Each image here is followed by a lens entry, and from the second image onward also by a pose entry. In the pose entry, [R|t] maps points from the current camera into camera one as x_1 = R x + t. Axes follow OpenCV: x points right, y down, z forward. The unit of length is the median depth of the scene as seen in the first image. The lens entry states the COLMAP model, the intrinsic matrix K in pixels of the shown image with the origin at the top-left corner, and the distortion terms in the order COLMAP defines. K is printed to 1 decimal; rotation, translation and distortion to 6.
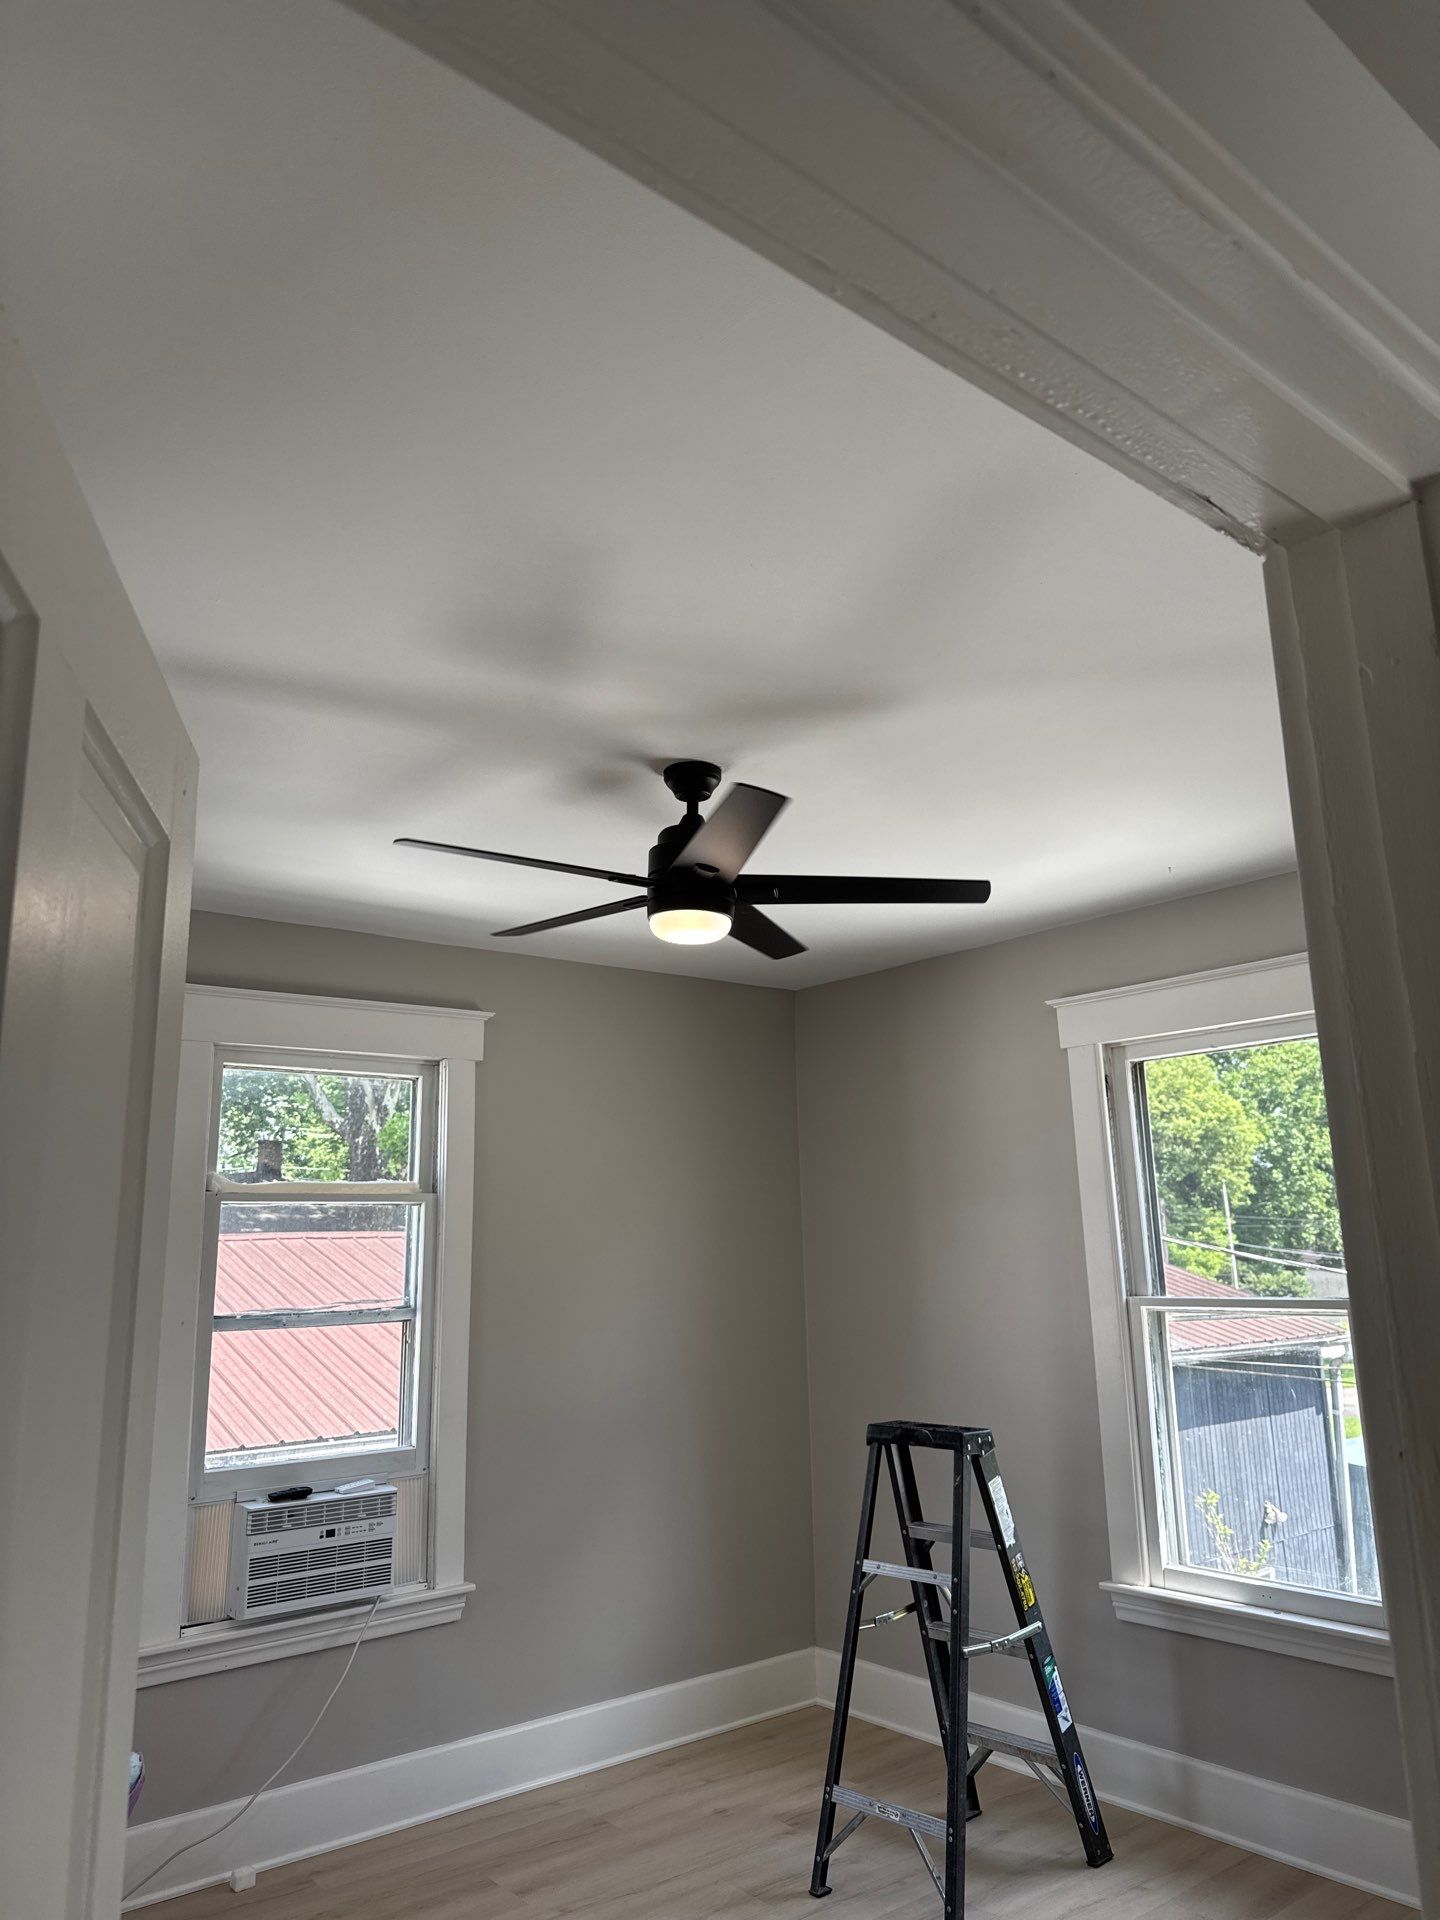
lens RADIAL K [[1354.1, 0, 728.9], [0, 1354.1, 953.0], [0, 0, 1]] dist [-0.009112, -0.001434]
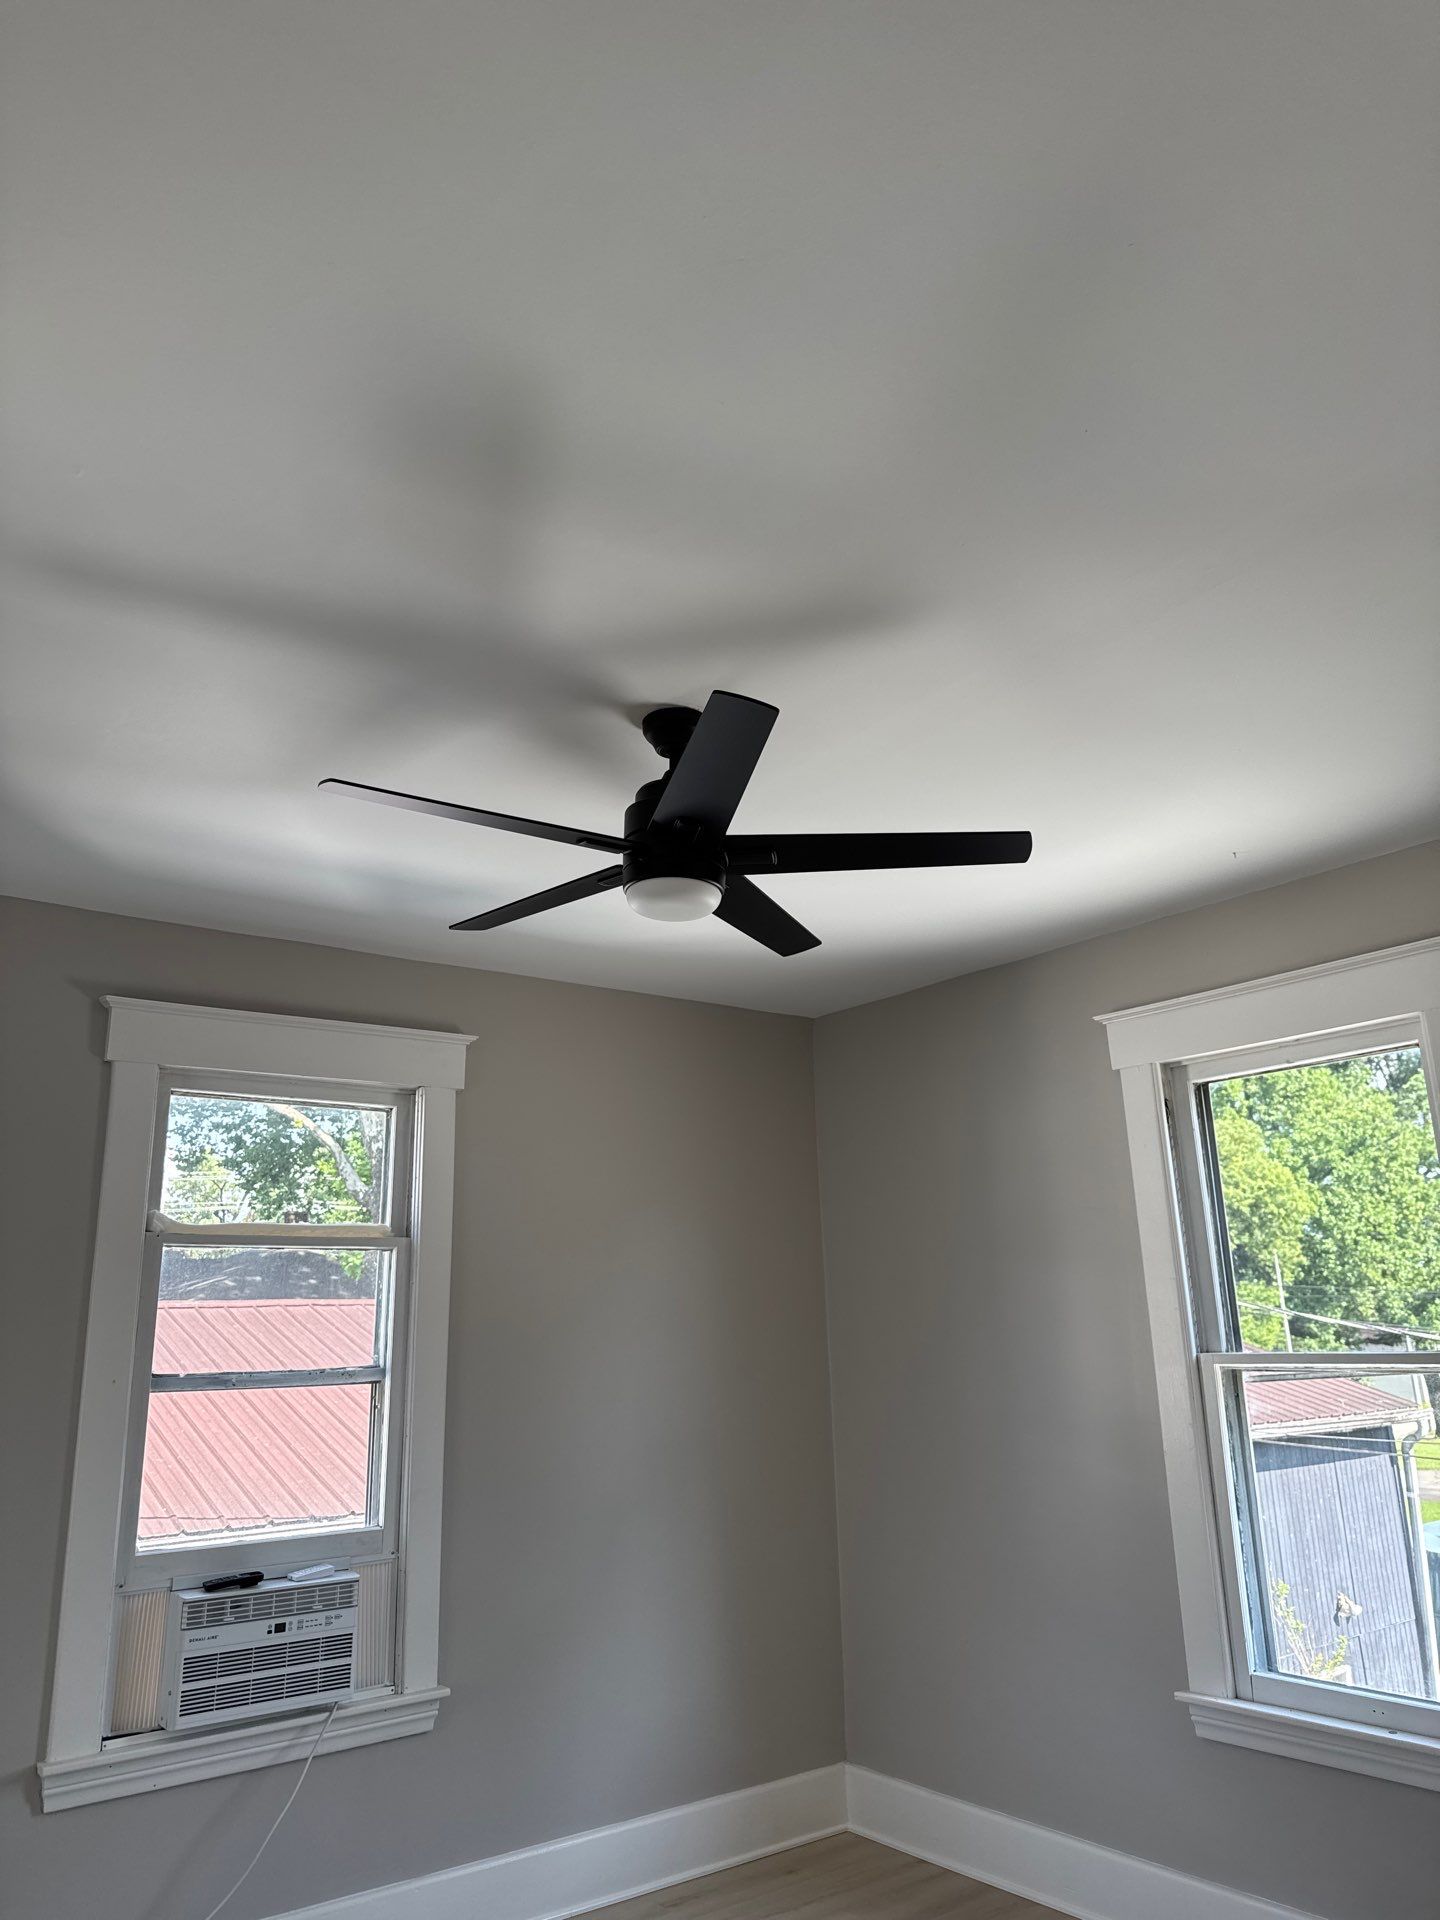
lens RADIAL K [[1354.1, 0, 712.3], [0, 1354.1, 950.8], [0, 0, 1]] dist [-0.009112, -0.001434]
pose [[0.999277, -0.011360, -0.036295, 0.018019], [0.009331, 0.998409, -0.055603, 0.041565], [0.036869, 0.055224, 0.997793, 0.109426]]
